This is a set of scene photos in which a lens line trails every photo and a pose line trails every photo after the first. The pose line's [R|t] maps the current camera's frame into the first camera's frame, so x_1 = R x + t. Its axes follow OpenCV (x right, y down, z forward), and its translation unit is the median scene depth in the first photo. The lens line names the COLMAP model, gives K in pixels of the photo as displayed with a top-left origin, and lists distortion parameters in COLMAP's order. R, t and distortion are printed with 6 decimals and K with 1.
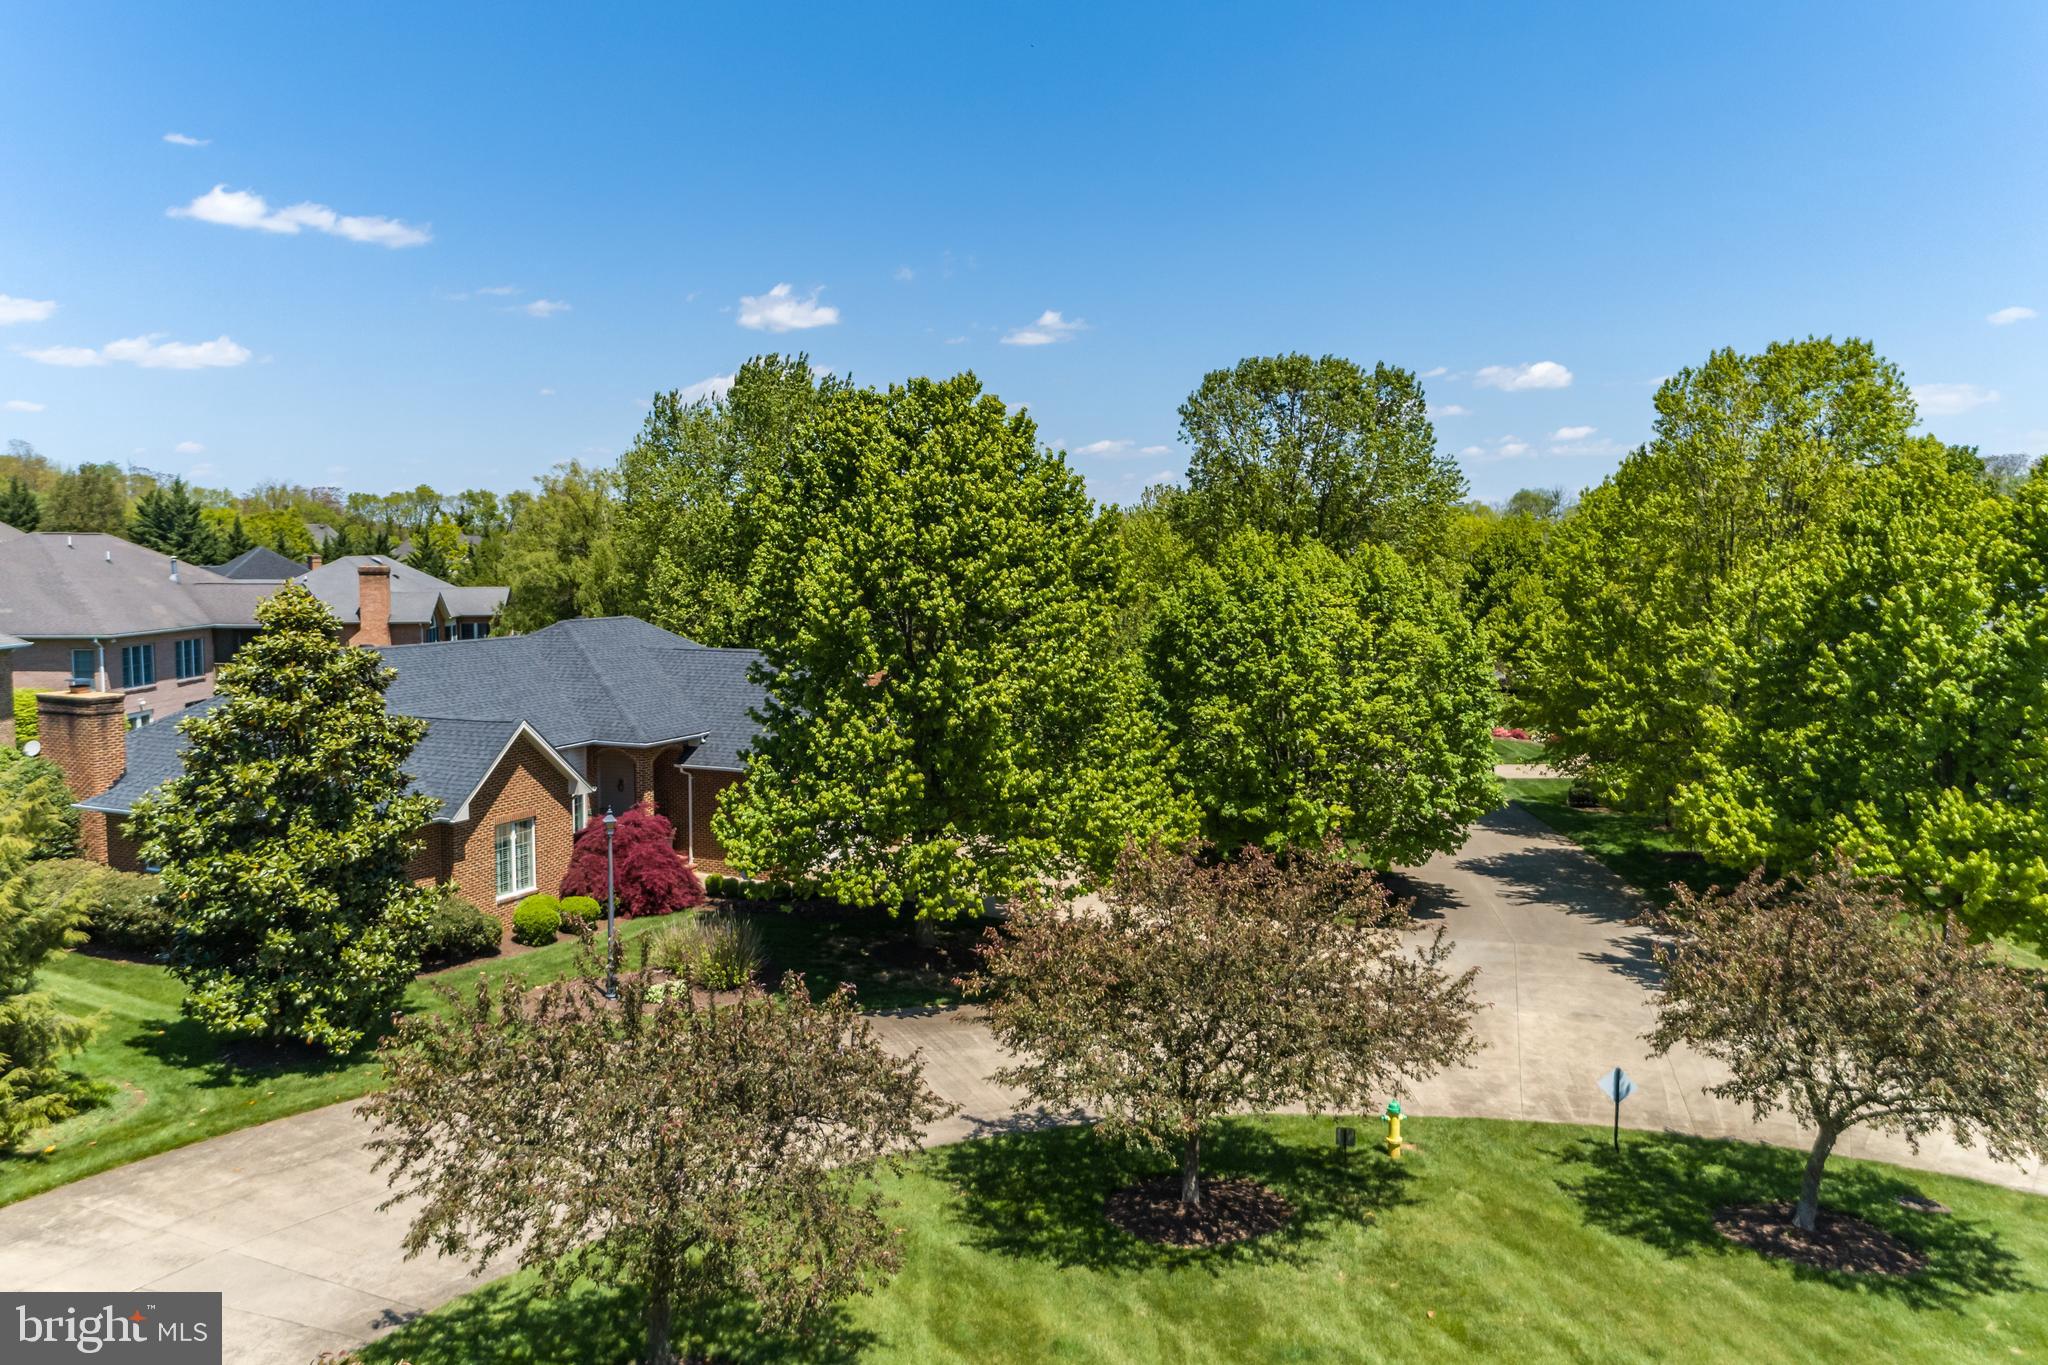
lens RADIAL K [[1475.8, 0, 1048.9], [0, 1475.8, 640.7], [0, 0, 1]] dist [-0.005835, 0.007533]
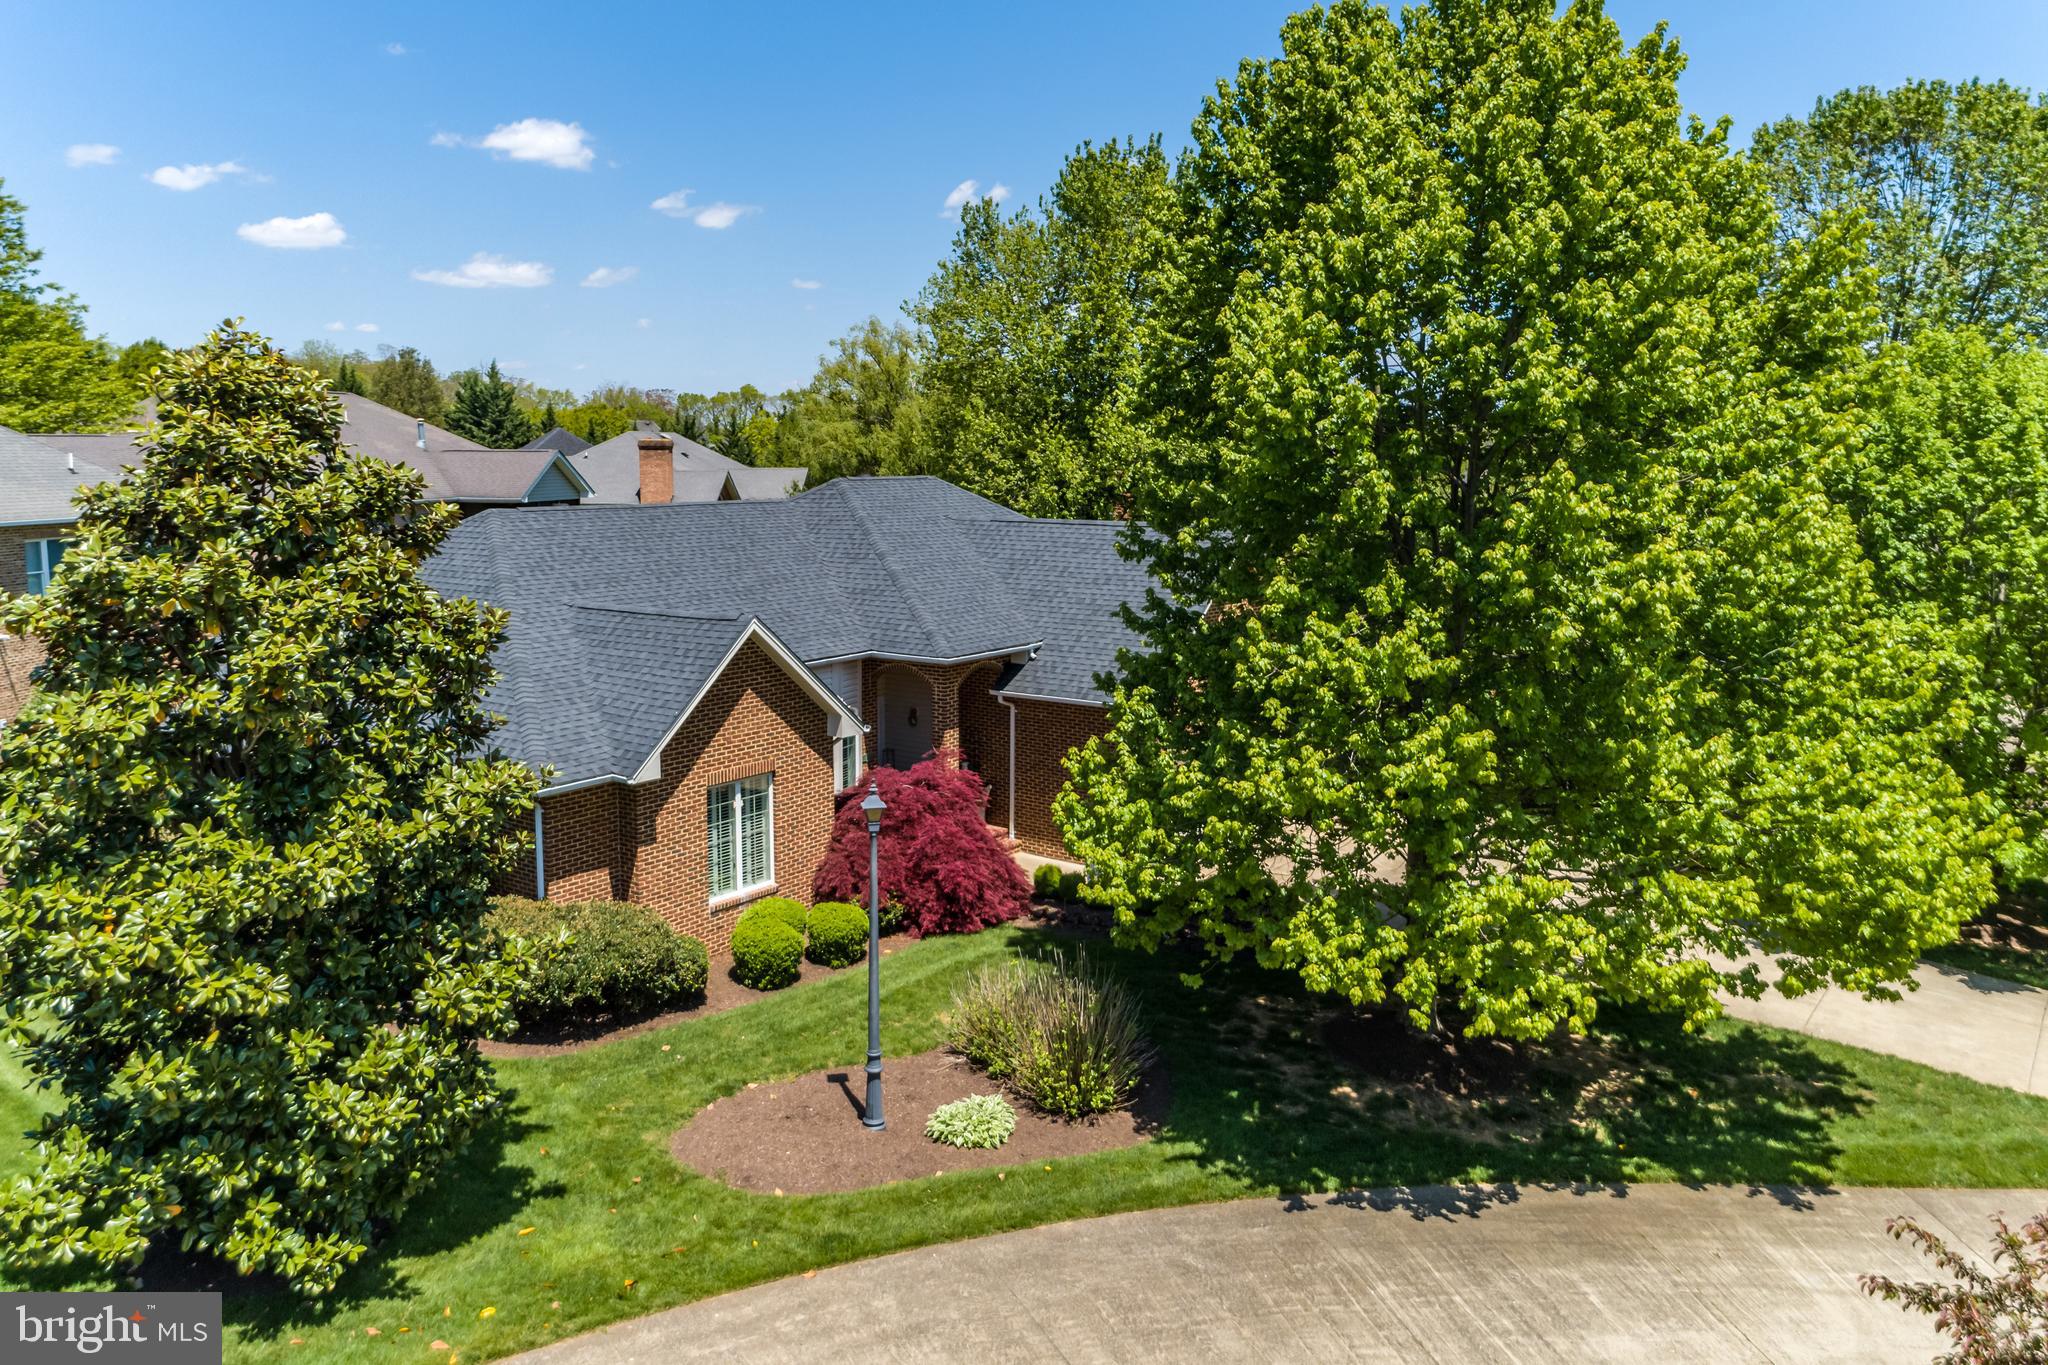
lens RADIAL K [[1475.8, 0, 1048.9], [0, 1475.8, 640.7], [0, 0, 1]] dist [-0.005835, 0.007533]
pose [[0.978163, 0.024915, -0.206341, -0.110000], [-0.012430, 0.998024, 0.061586, 0.024745], [0.207468, -0.057676, 0.976540, 0.431567]]
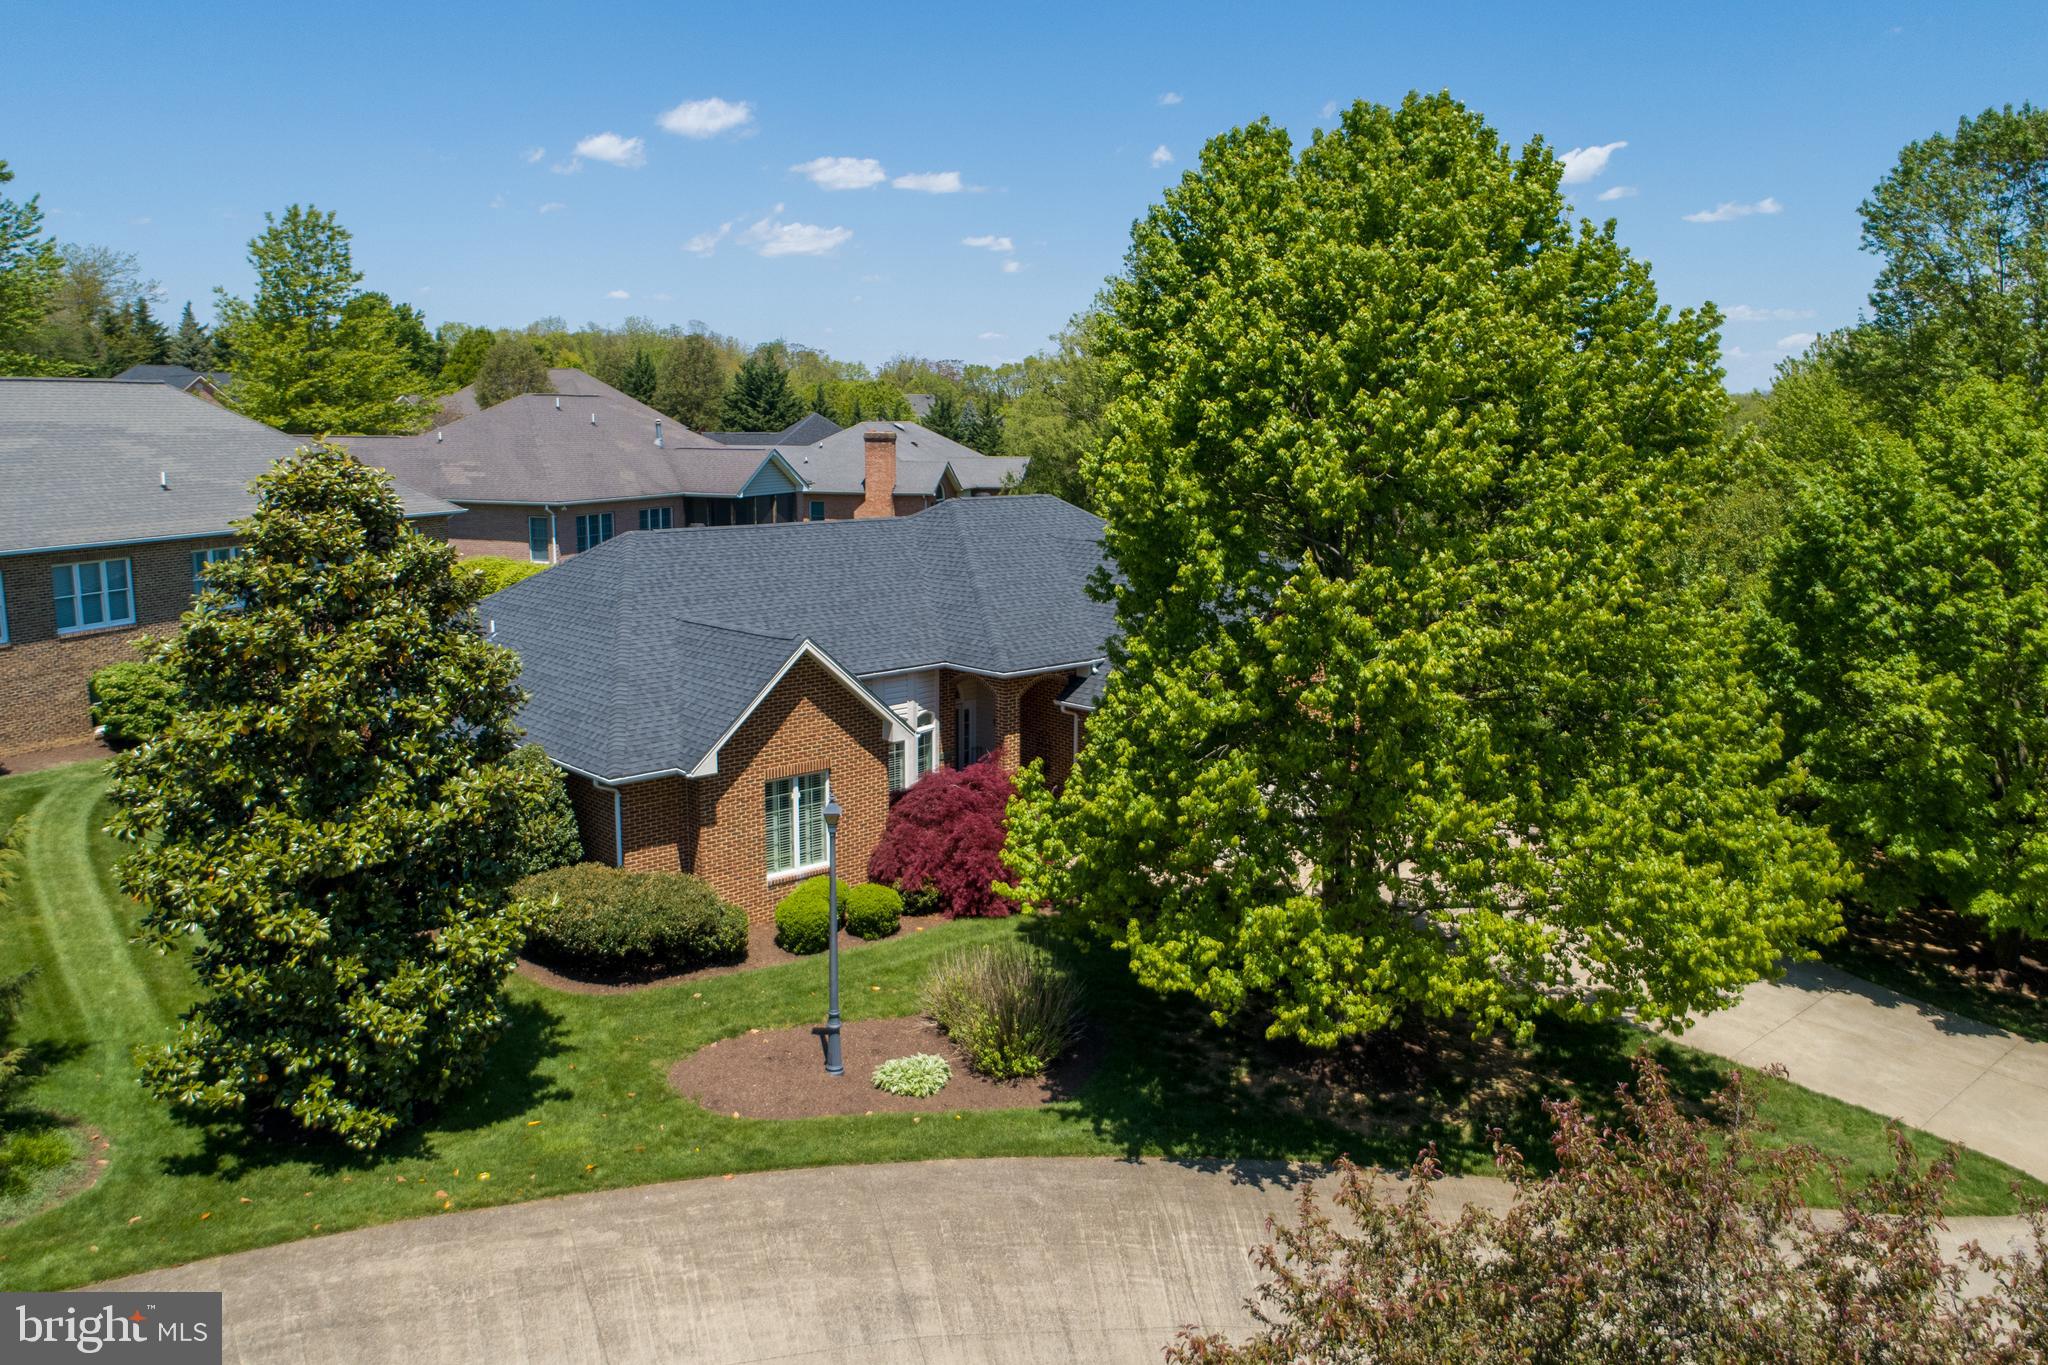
lens RADIAL K [[1499.2, 0, 1064.6], [0, 1499.2, 672.3], [0, 0, 1]] dist [-0.032114, -0.001852]
pose [[0.920958, 0.066439, -0.383955, 0.041478], [-0.027923, 0.994076, 0.105037, -0.009424], [0.388659, -0.086013, 0.917358, 0.385249]]
